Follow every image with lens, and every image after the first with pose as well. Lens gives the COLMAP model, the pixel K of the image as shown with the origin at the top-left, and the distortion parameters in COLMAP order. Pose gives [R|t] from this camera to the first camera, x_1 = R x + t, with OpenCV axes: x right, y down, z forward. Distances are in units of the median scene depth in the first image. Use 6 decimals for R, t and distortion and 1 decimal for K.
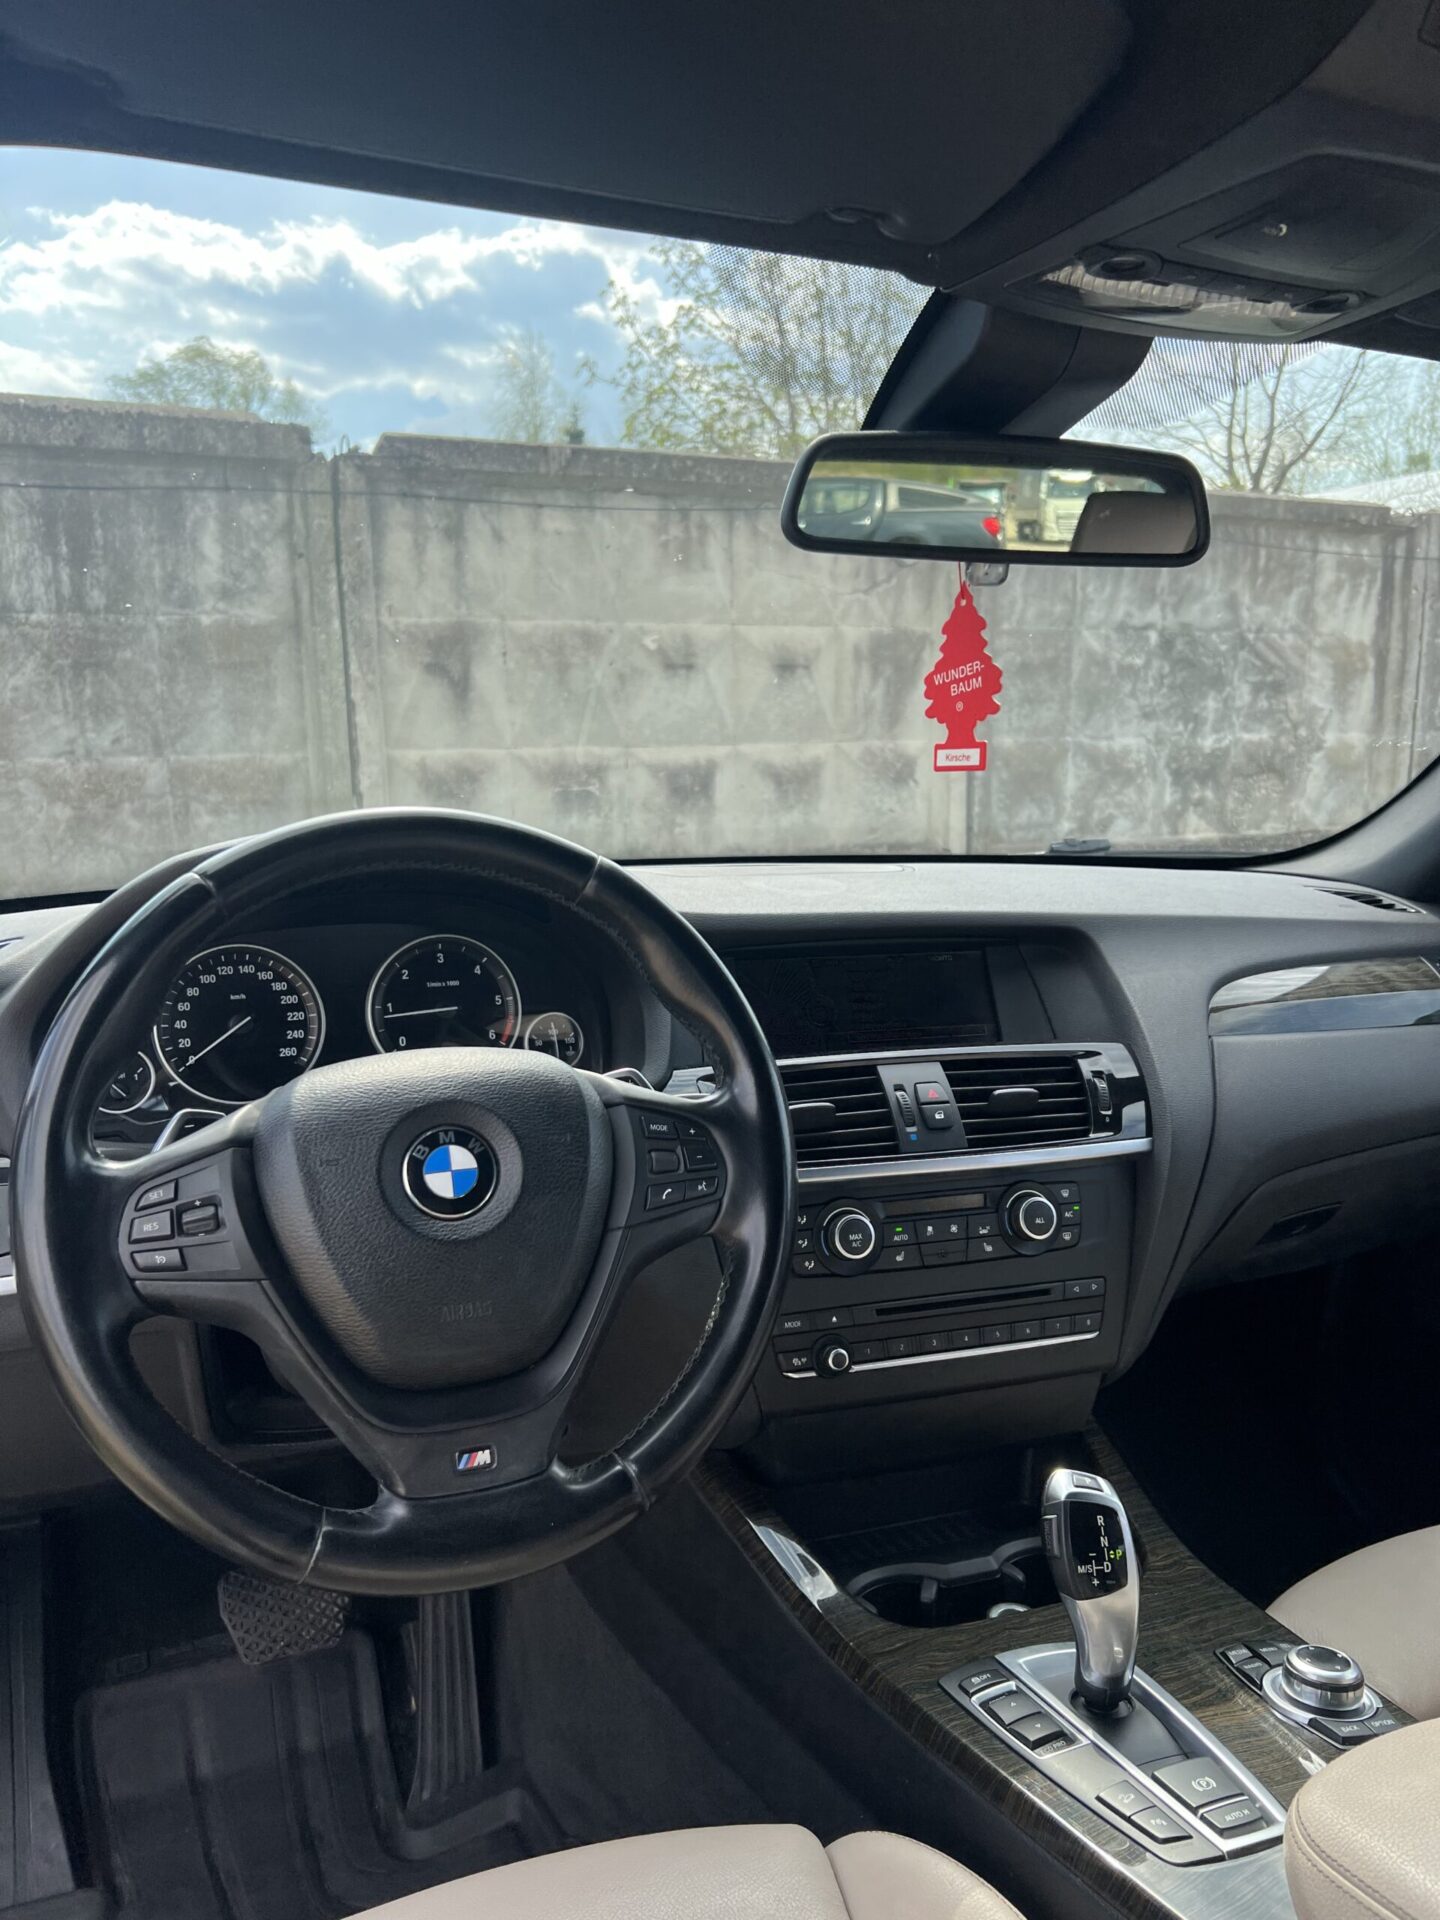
lens RADIAL K [[1471.9, 0, 735.7], [0, 1471.9, 978.0], [0, 0, 1]] dist [0.040035, -0.046937]
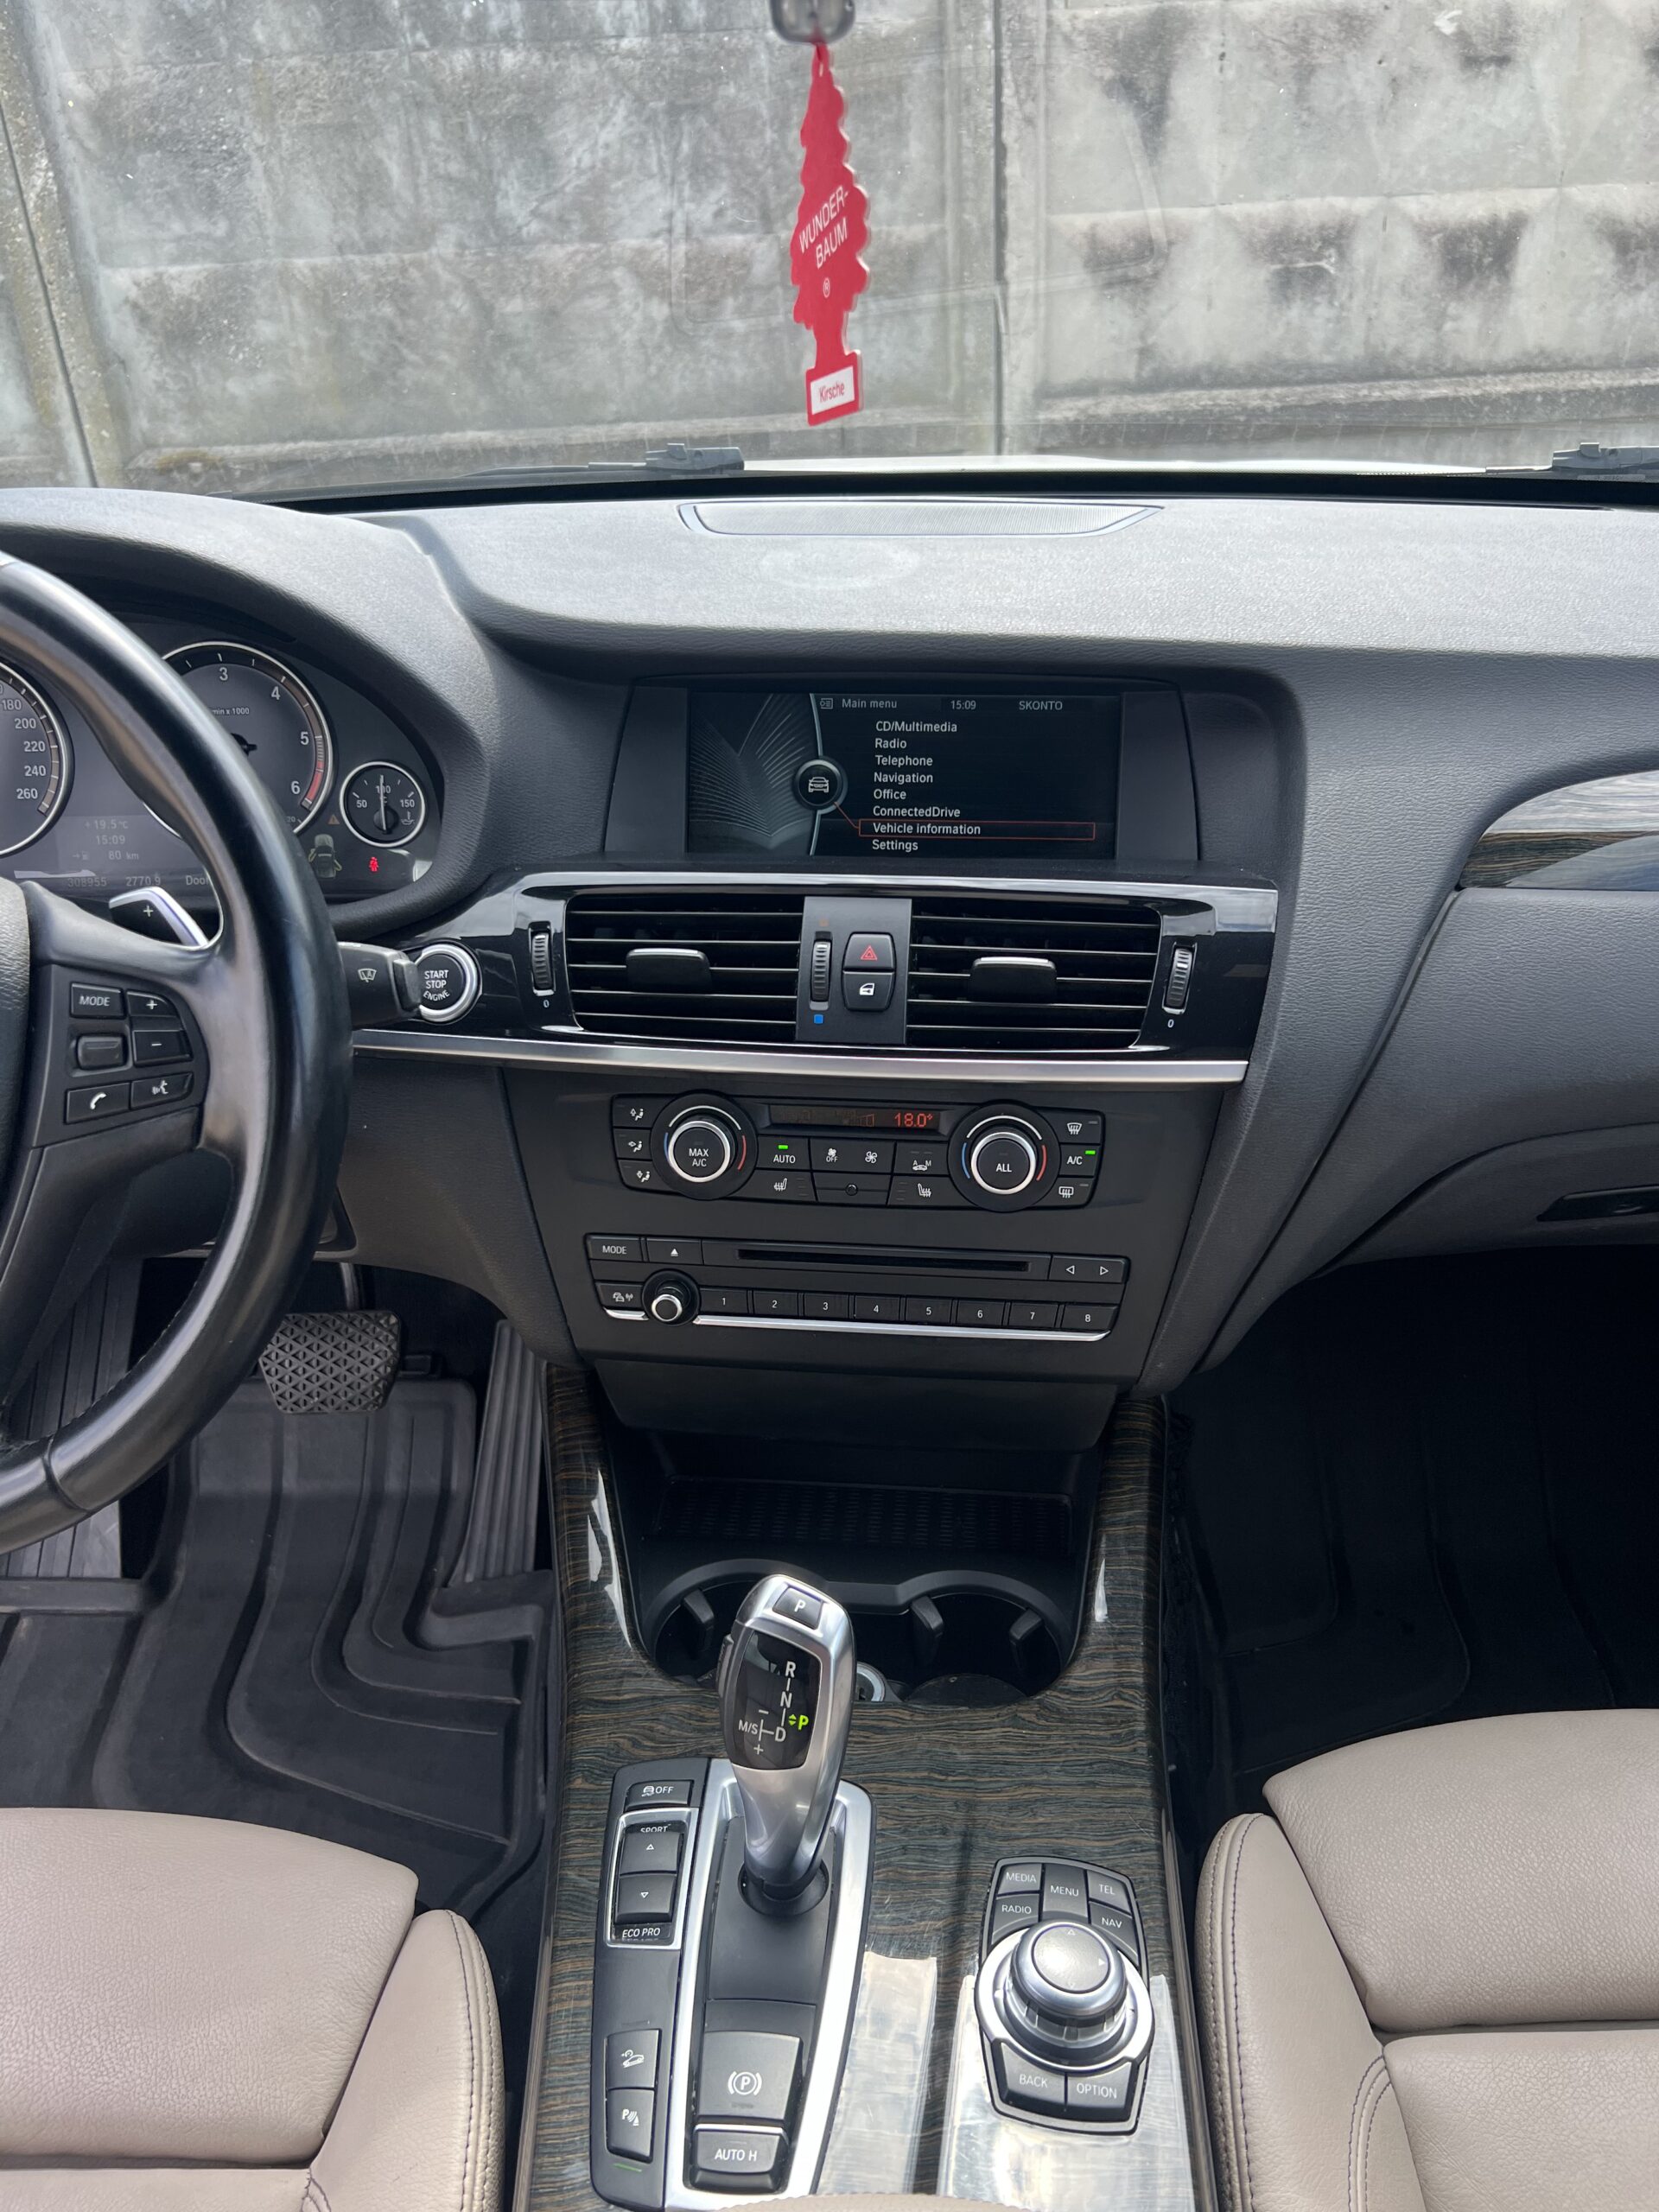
lens RADIAL K [[1695.7, 0, 836.6], [0, 1695.7, 1110.7], [0, 0, 1]] dist [0.040035, -0.046937]
pose [[0.903207, 0.181446, -0.388966, 0.095209], [-0.038995, 0.937189, 0.346634, -0.025374], [0.427430, -0.297915, 0.853552, 0.077414]]
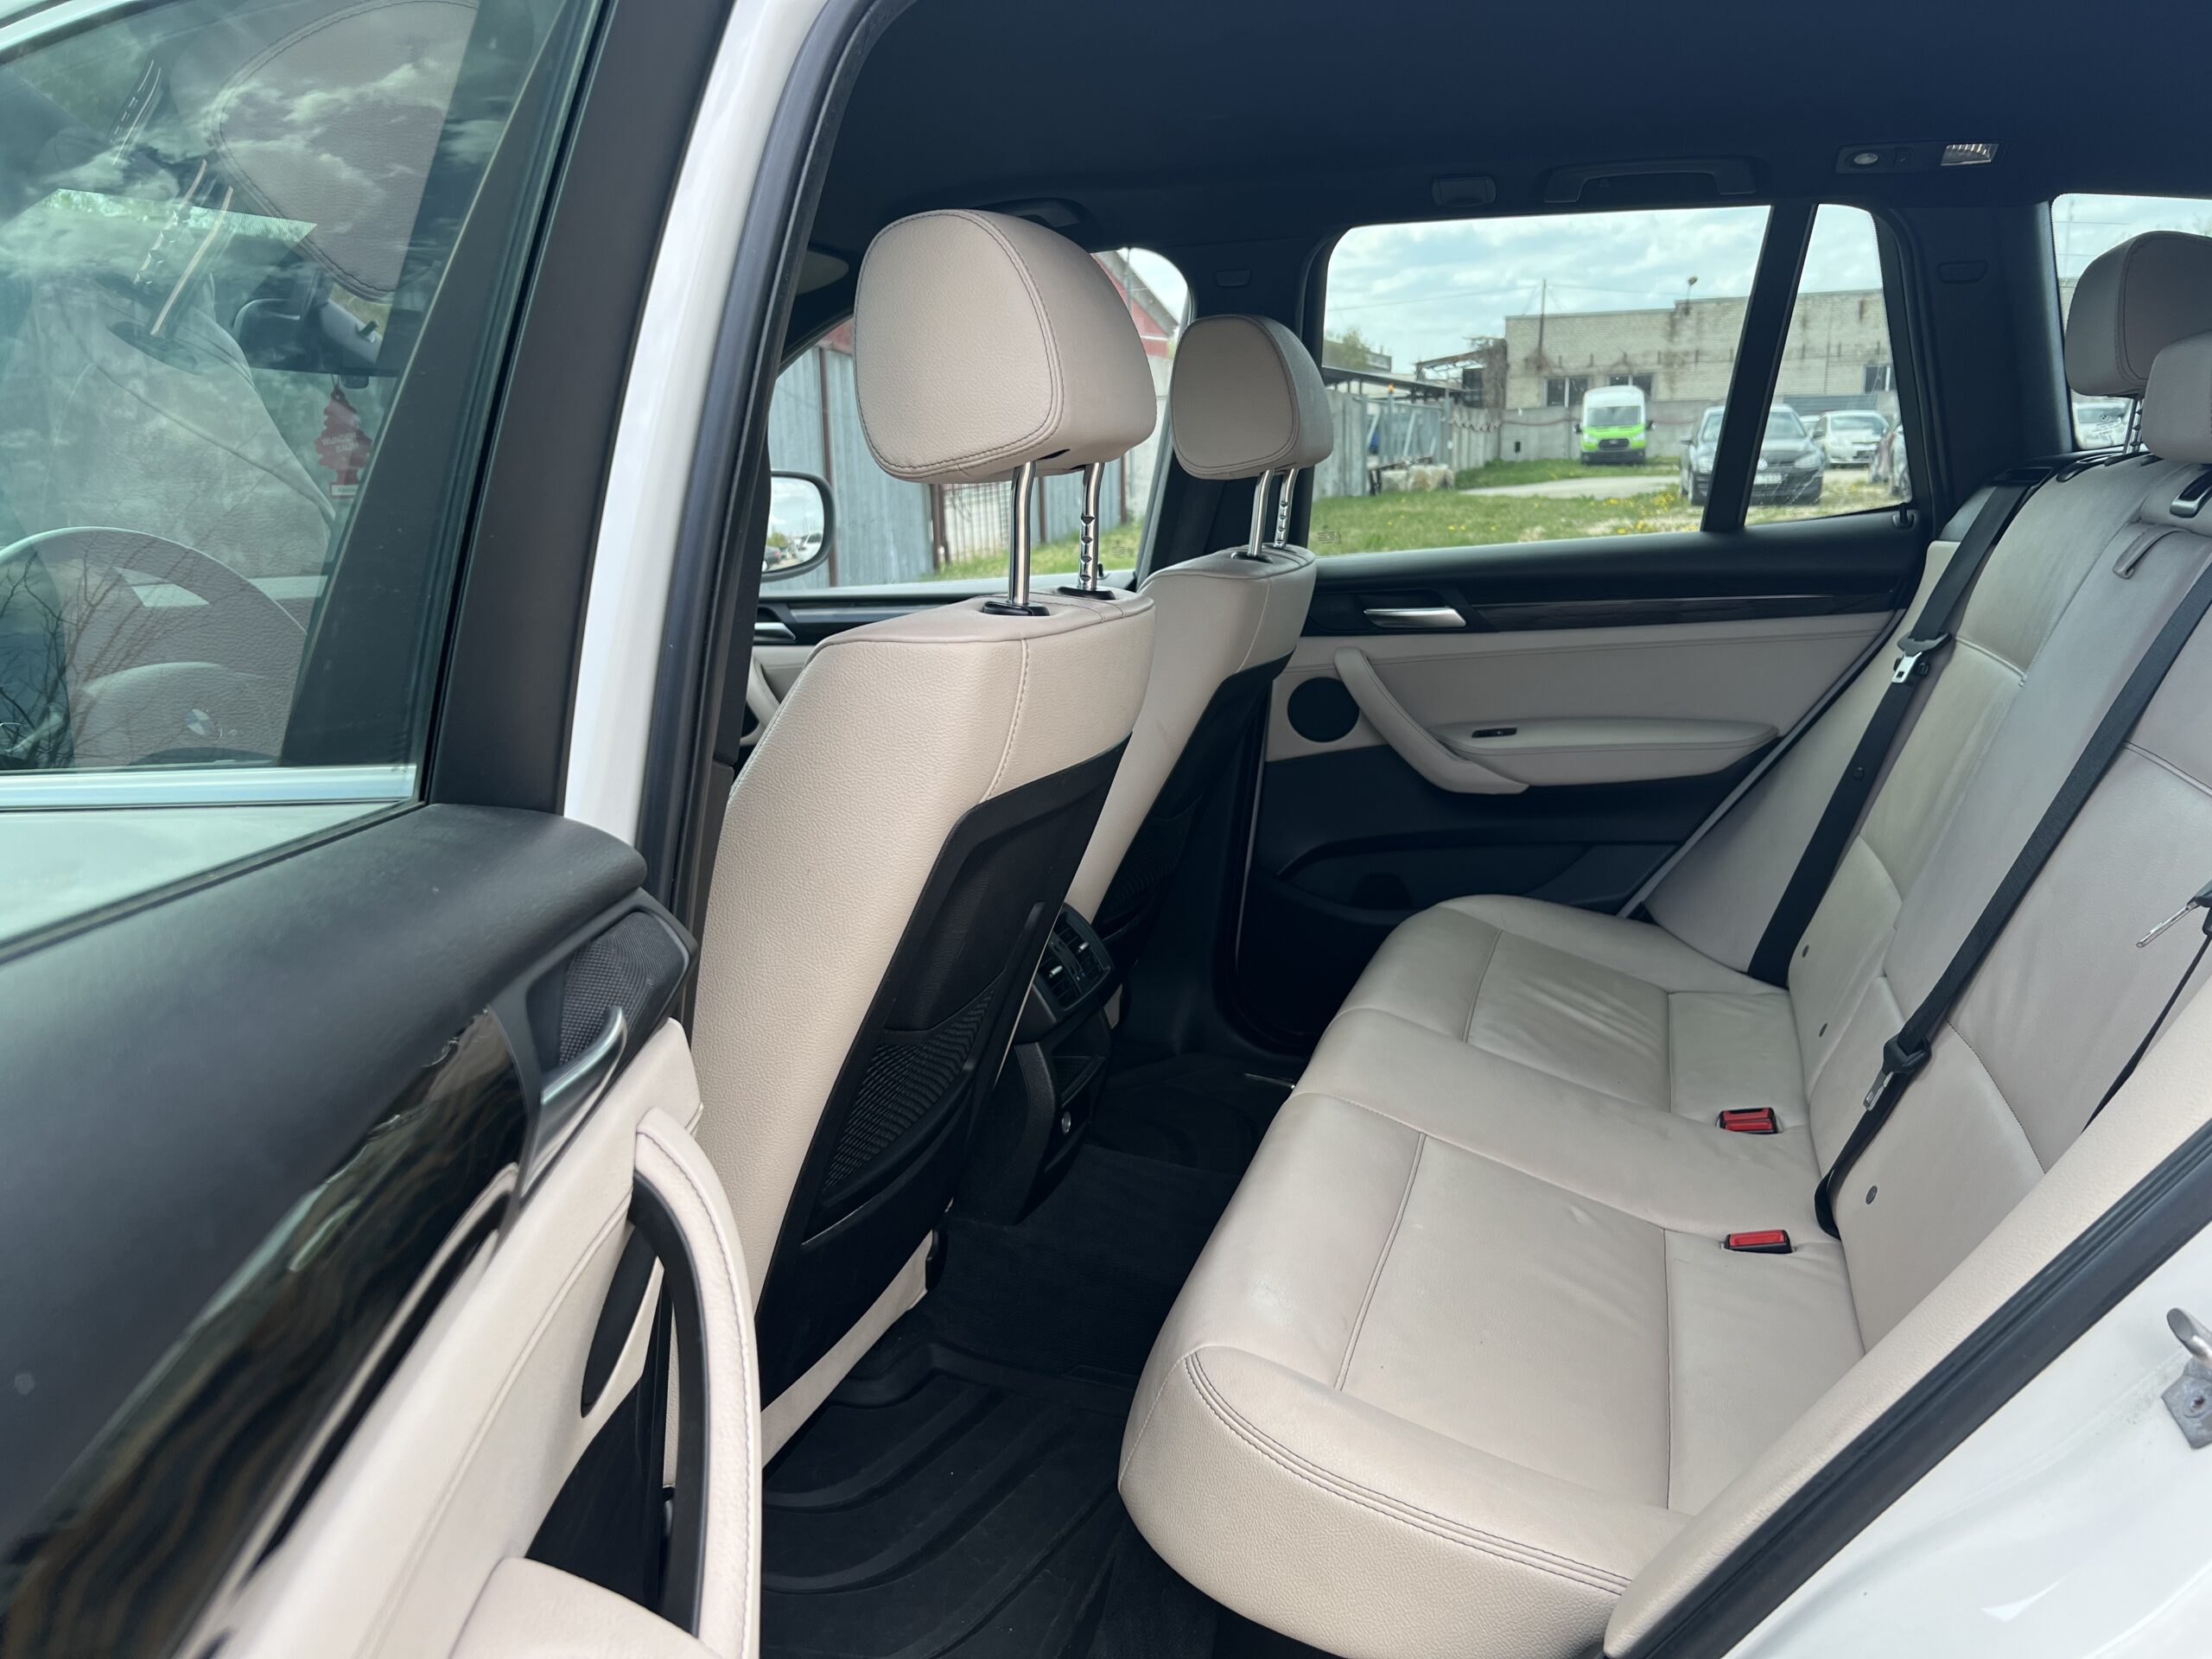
lens RADIAL K [[1695.7, 0, 1105.2], [0, 1695.7, 833.5], [0, 0, 1]] dist [0.040035, -0.046937]
pose [[0.682919, -0.185330, 0.706594, -0.137825], [0.160784, 0.981696, 0.102089, 0.033815], [-0.712580, 0.043890, 0.700217, -0.184385]]
